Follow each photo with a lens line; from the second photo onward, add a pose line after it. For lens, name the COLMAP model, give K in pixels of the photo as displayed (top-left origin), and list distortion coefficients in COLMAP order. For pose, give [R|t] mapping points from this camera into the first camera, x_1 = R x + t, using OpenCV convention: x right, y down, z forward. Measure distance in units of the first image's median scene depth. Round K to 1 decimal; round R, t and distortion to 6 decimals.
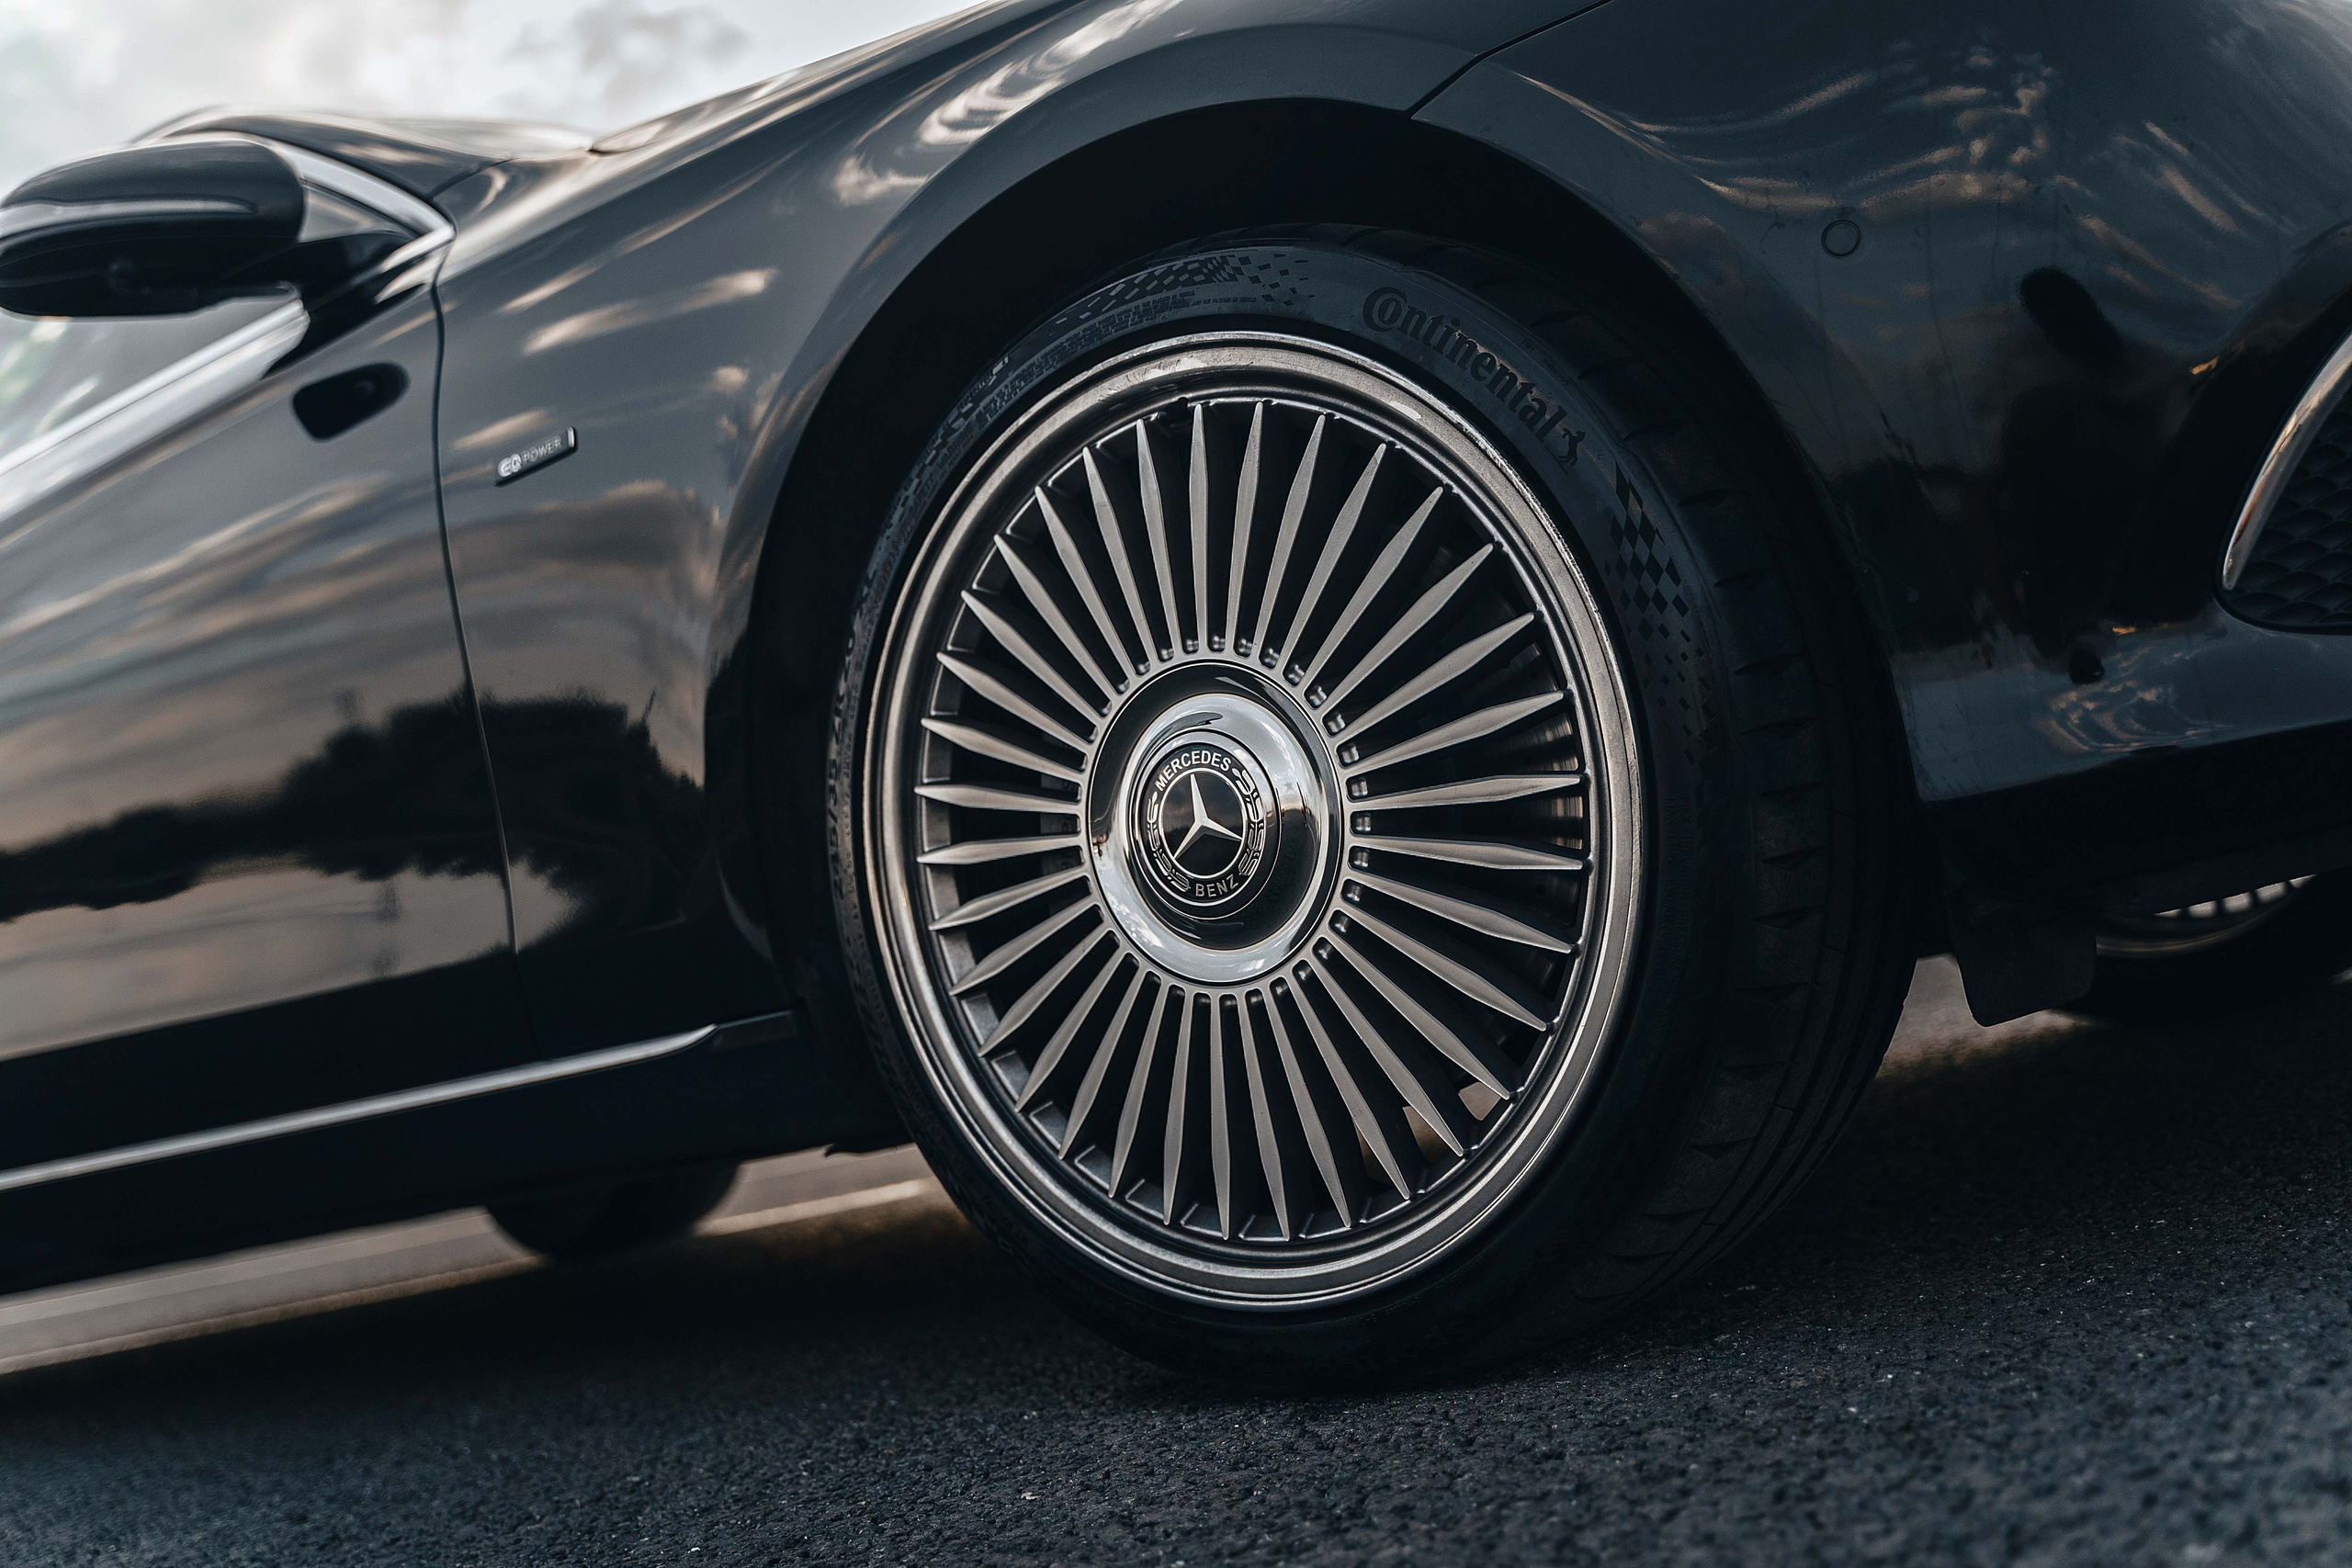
lens RADIAL K [[2341.6, 0, 1202.6], [0, 2341.6, 786.6], [0, 0, 1]] dist [-0.090110, 0.000000]
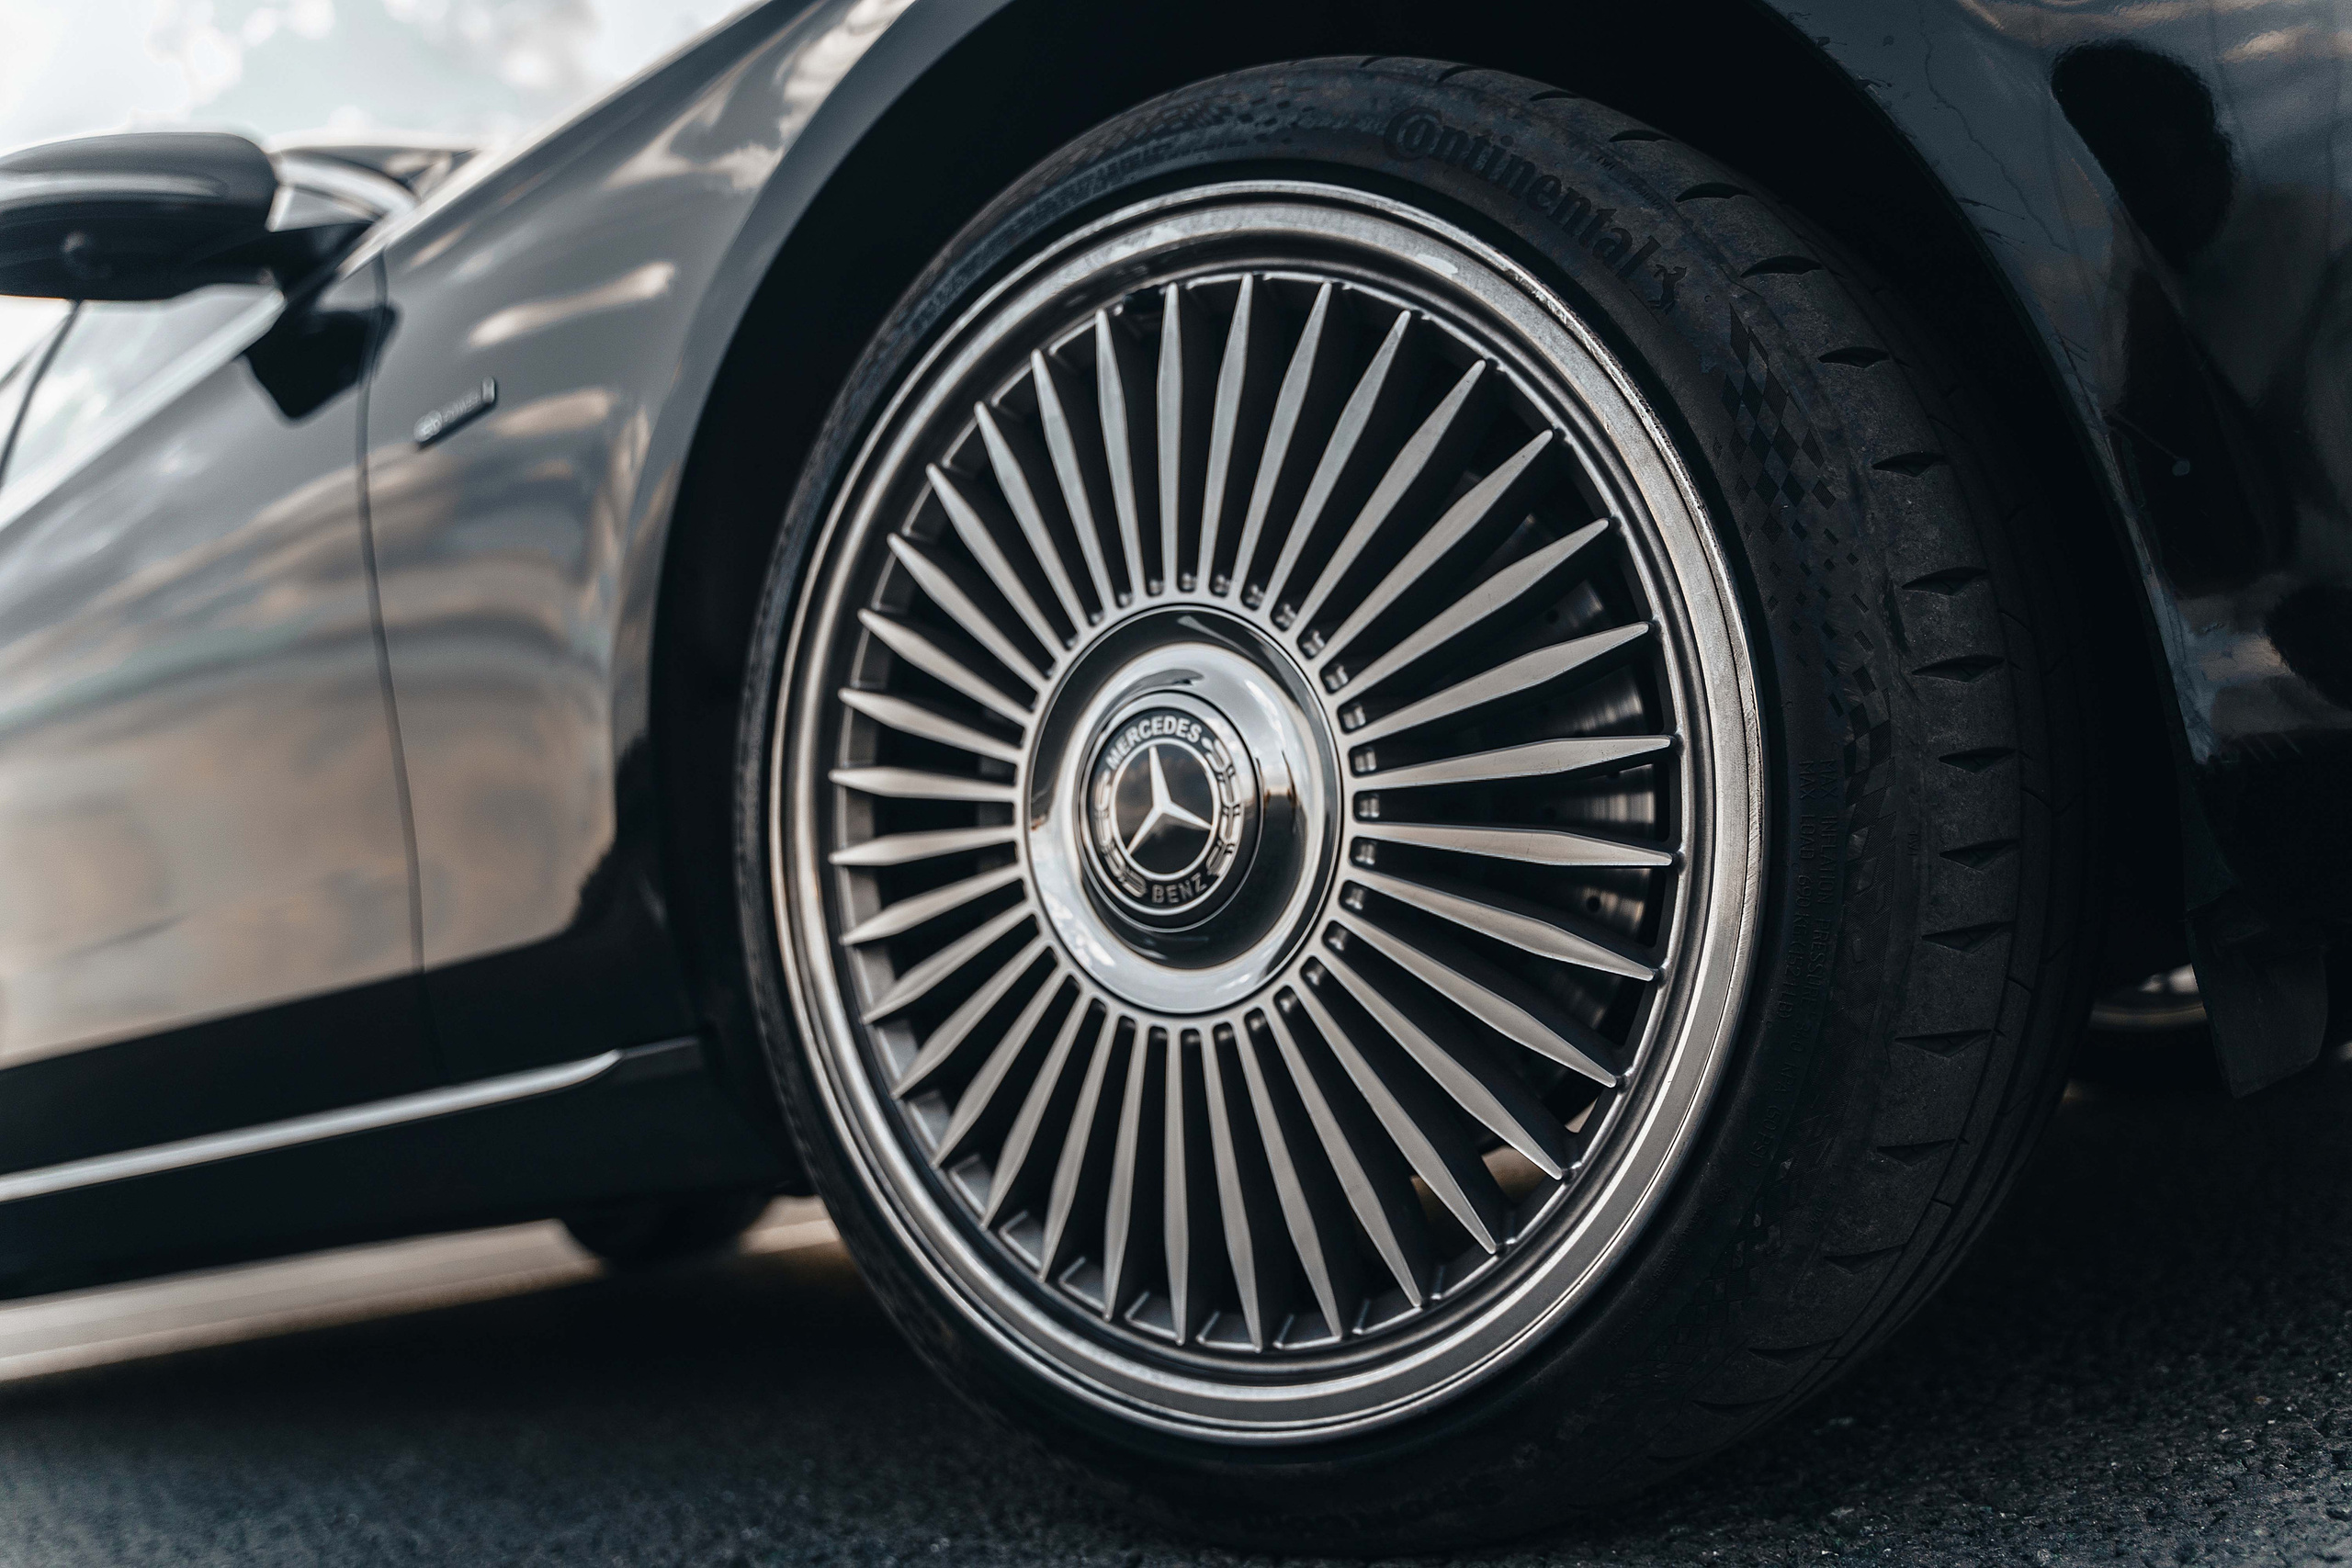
lens RADIAL K [[1881.8, 0, 1177.1], [0, 1881.8, 788.2], [0, 0, 1]] dist [-0.033952, 0.028292]
pose [[0.999383, 0.025076, -0.024595, 0.020177], [-0.026227, 0.998519, -0.047668, 0.039348], [0.023363, 0.048284, 0.998560, 0.371898]]
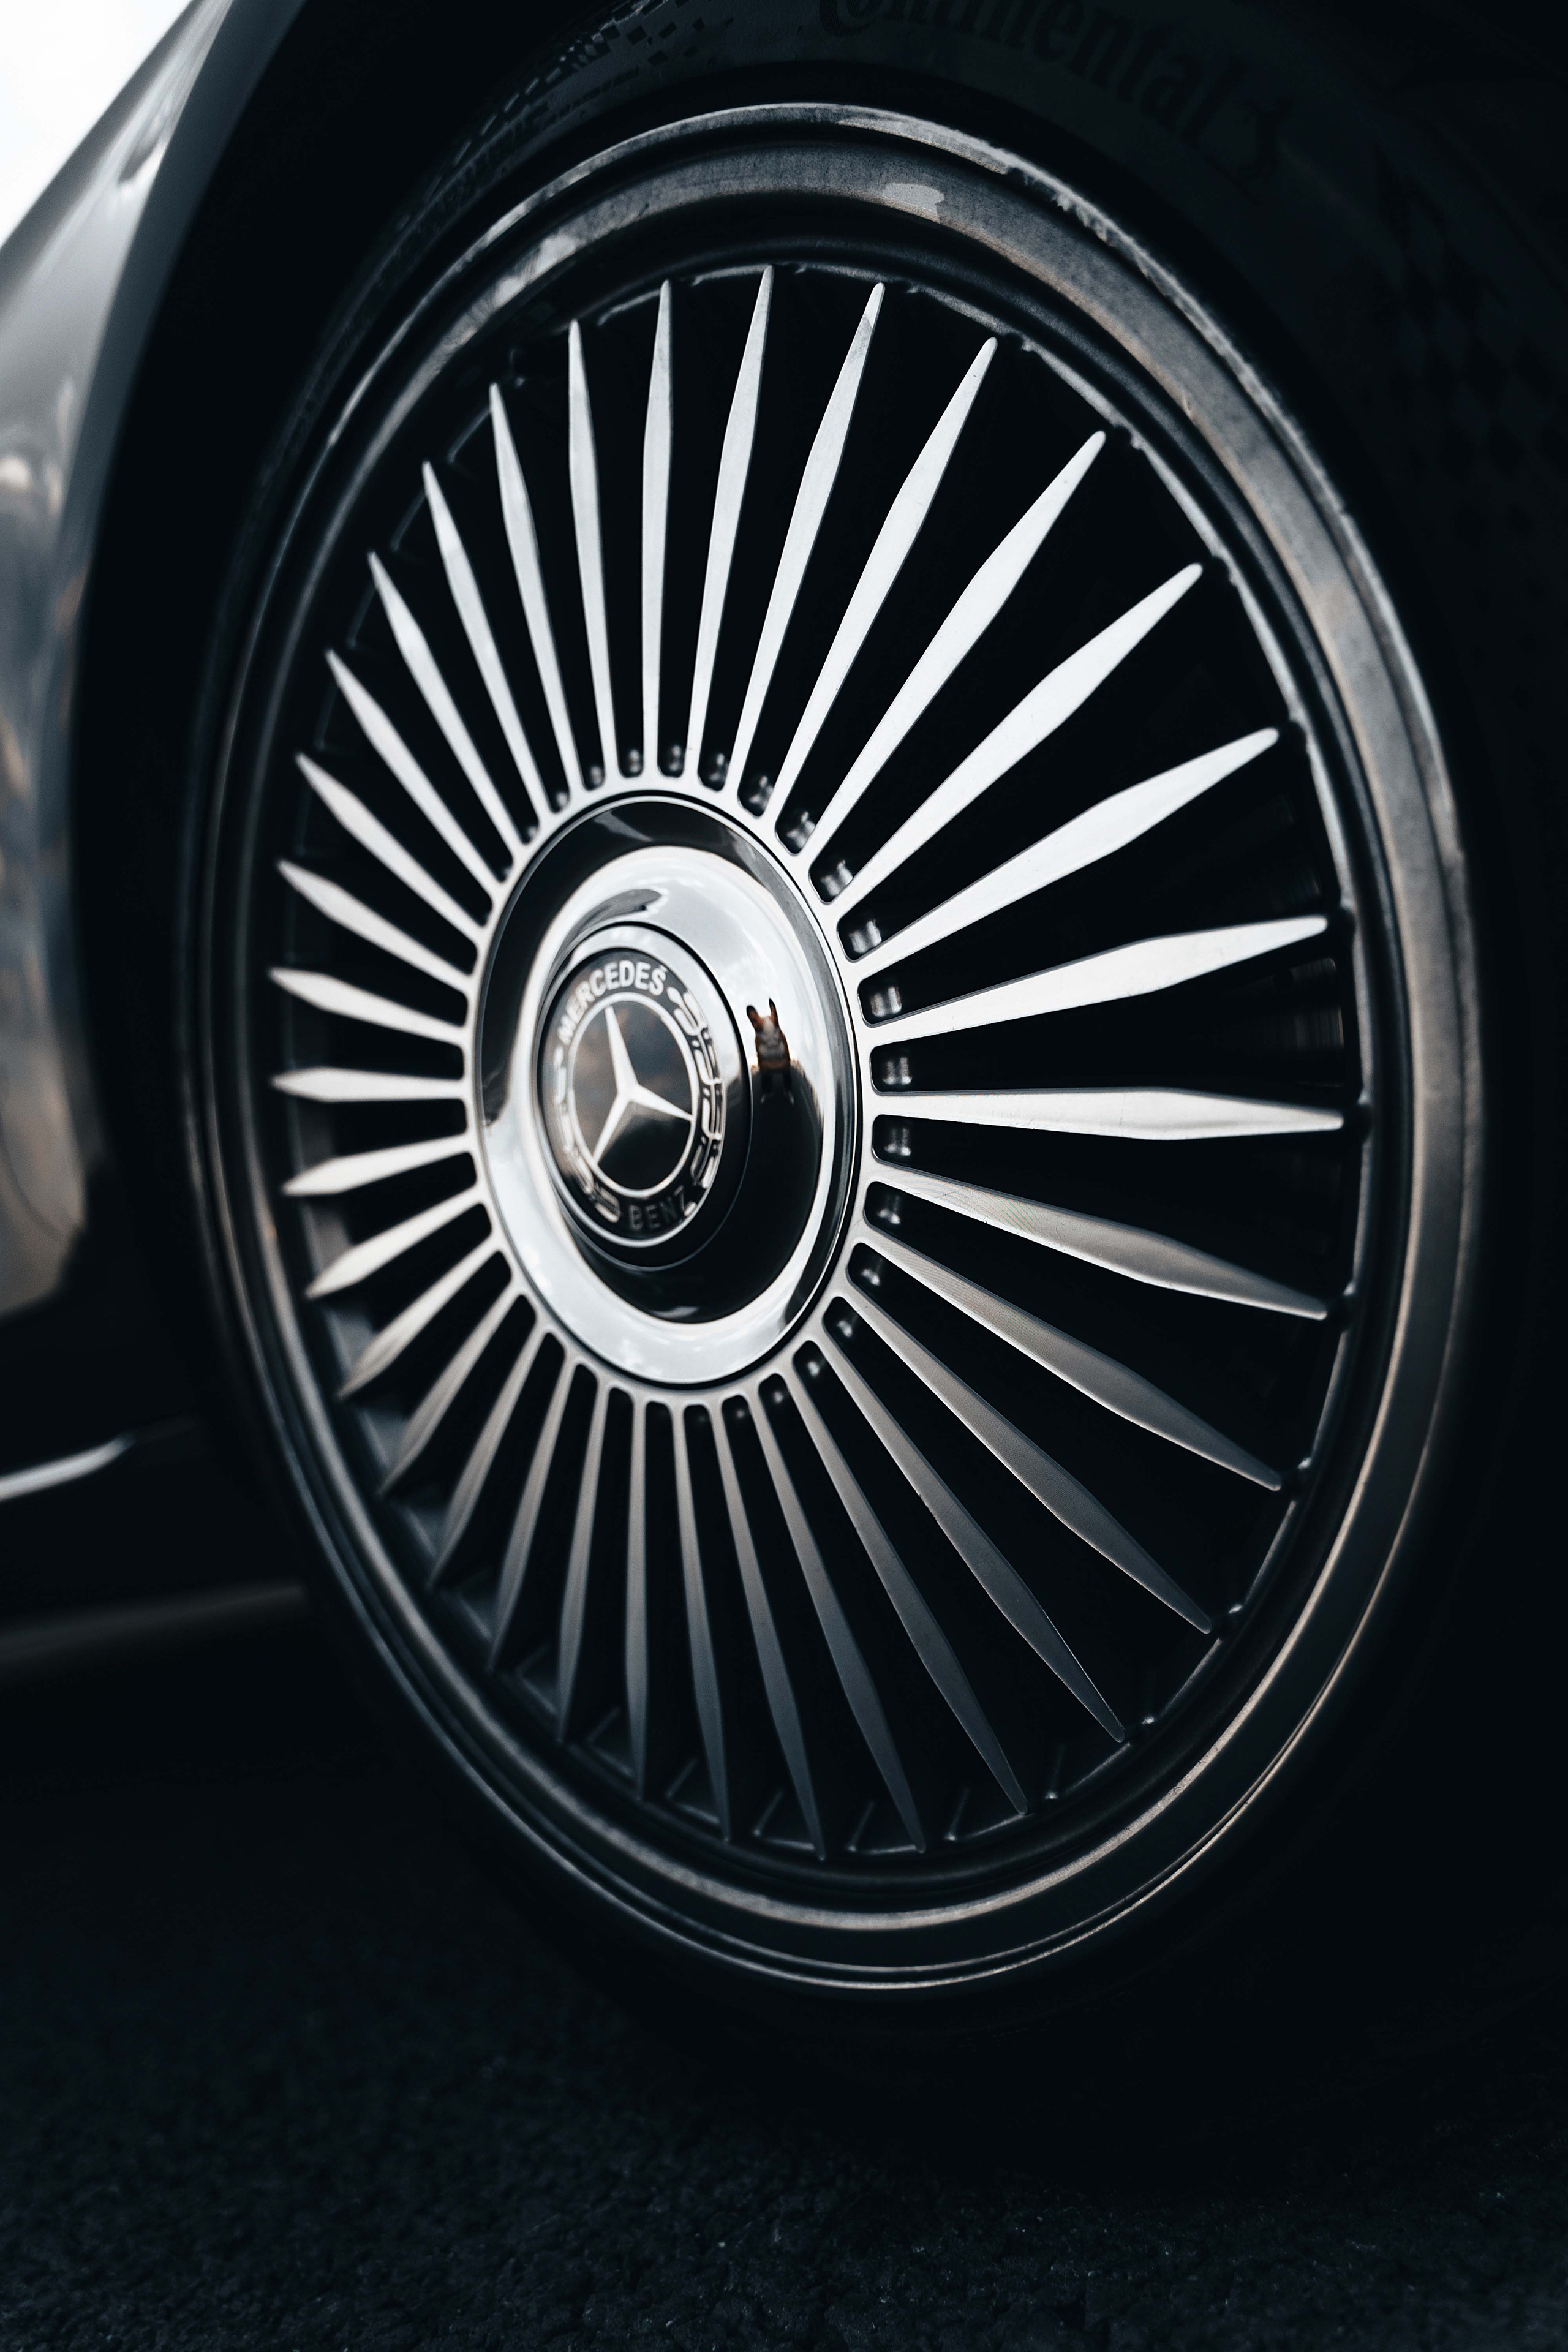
lens RADIAL K [[1882.0, 0, 790.7], [0, 1882.0, 1191.4], [0, 0, 1]] dist [-0.033952, 0.028292]
pose [[0.988516, -0.055950, -0.140380, 0.098667], [0.060791, 0.997686, 0.030436, 0.027307], [0.138352, -0.038621, 0.989630, 0.578270]]
